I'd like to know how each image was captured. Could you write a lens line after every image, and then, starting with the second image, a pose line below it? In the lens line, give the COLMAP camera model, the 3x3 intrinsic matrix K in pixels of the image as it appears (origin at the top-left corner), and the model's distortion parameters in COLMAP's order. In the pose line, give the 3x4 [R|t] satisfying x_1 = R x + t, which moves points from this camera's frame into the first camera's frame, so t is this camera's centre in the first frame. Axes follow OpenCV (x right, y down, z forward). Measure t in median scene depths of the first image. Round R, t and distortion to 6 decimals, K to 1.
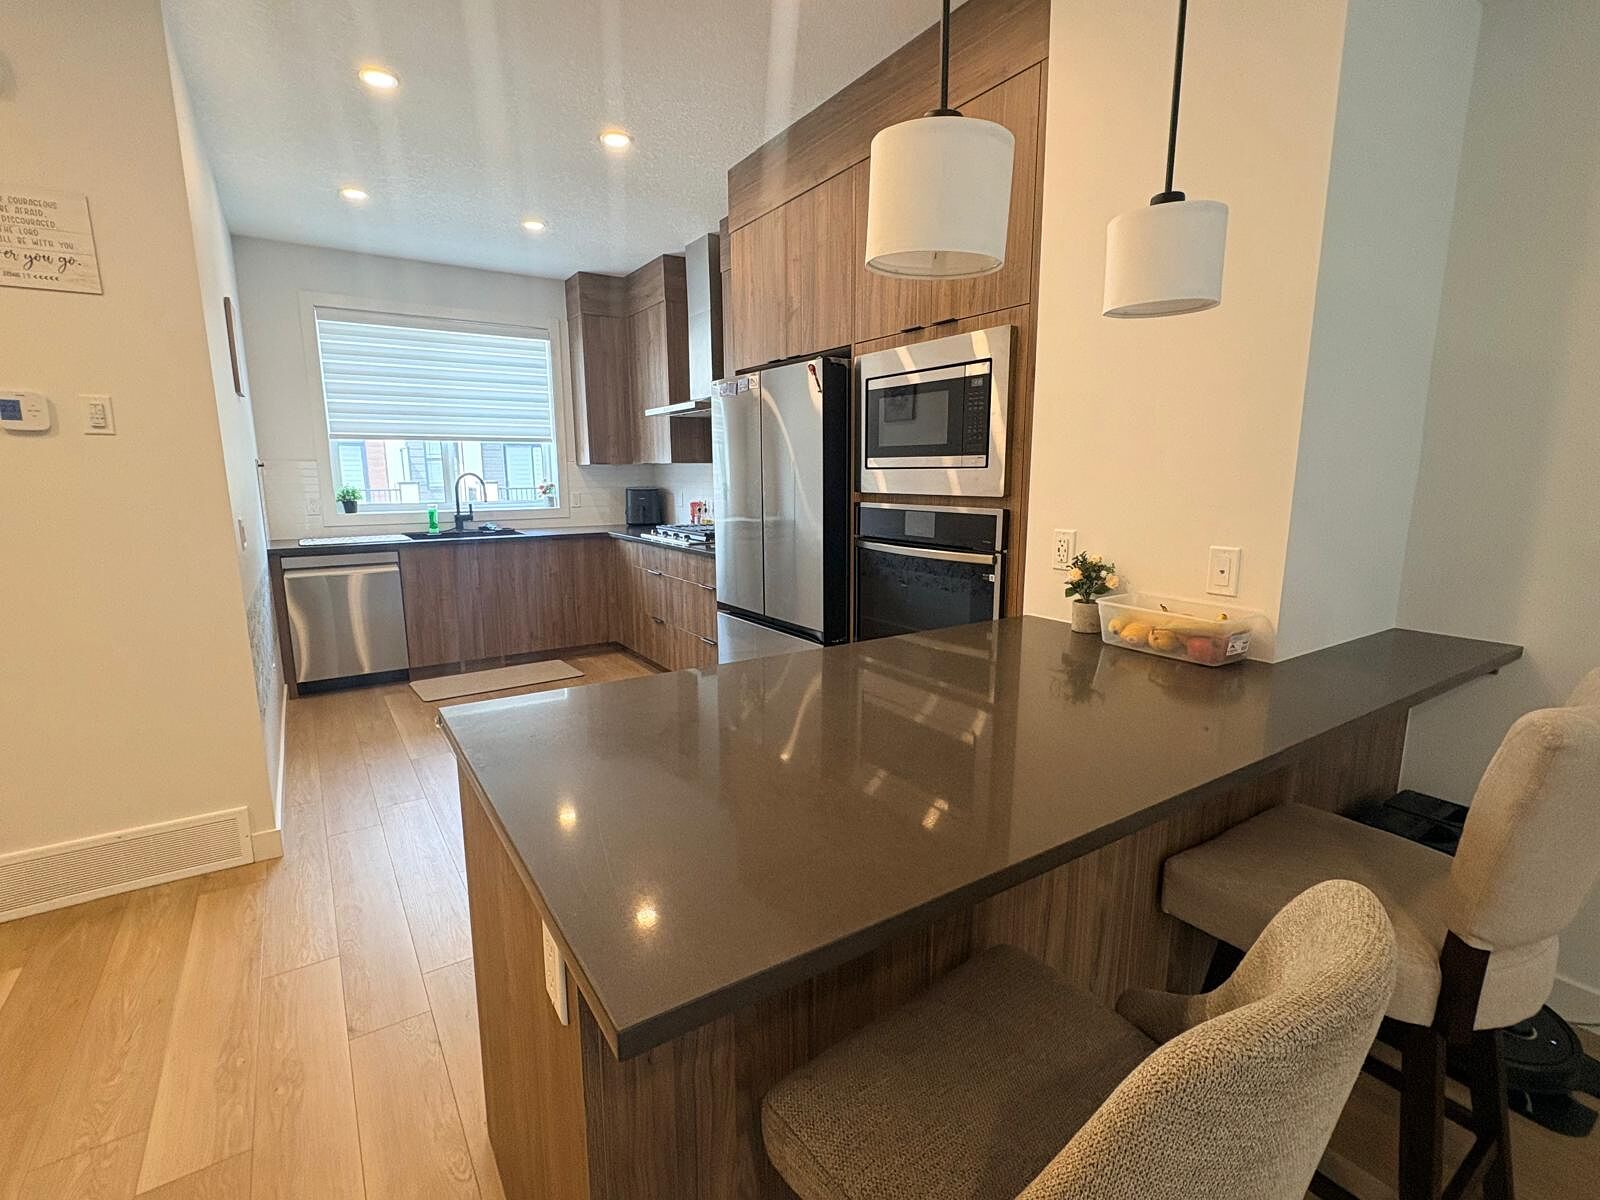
lens RADIAL K [[743.7, 0, 799.1], [0, 743.7, 602.1], [0, 0, 1]] dist [0.001518, 0.000691]
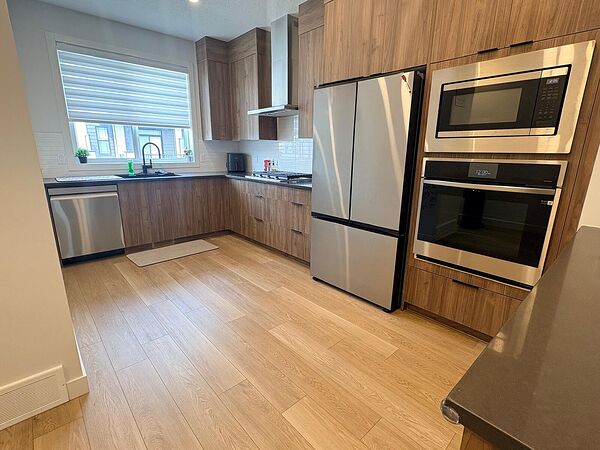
lens RADIAL K [[293.7, 0, 300.1], [0, 293.7, 225.1], [0, 0, 1]] dist [0.003345, -0.000599]
pose [[0.989142, -0.020009, 0.145592, -0.194632], [0.009350, 0.997249, 0.073535, -0.017778], [-0.146663, -0.071375, 0.986608, 0.208588]]
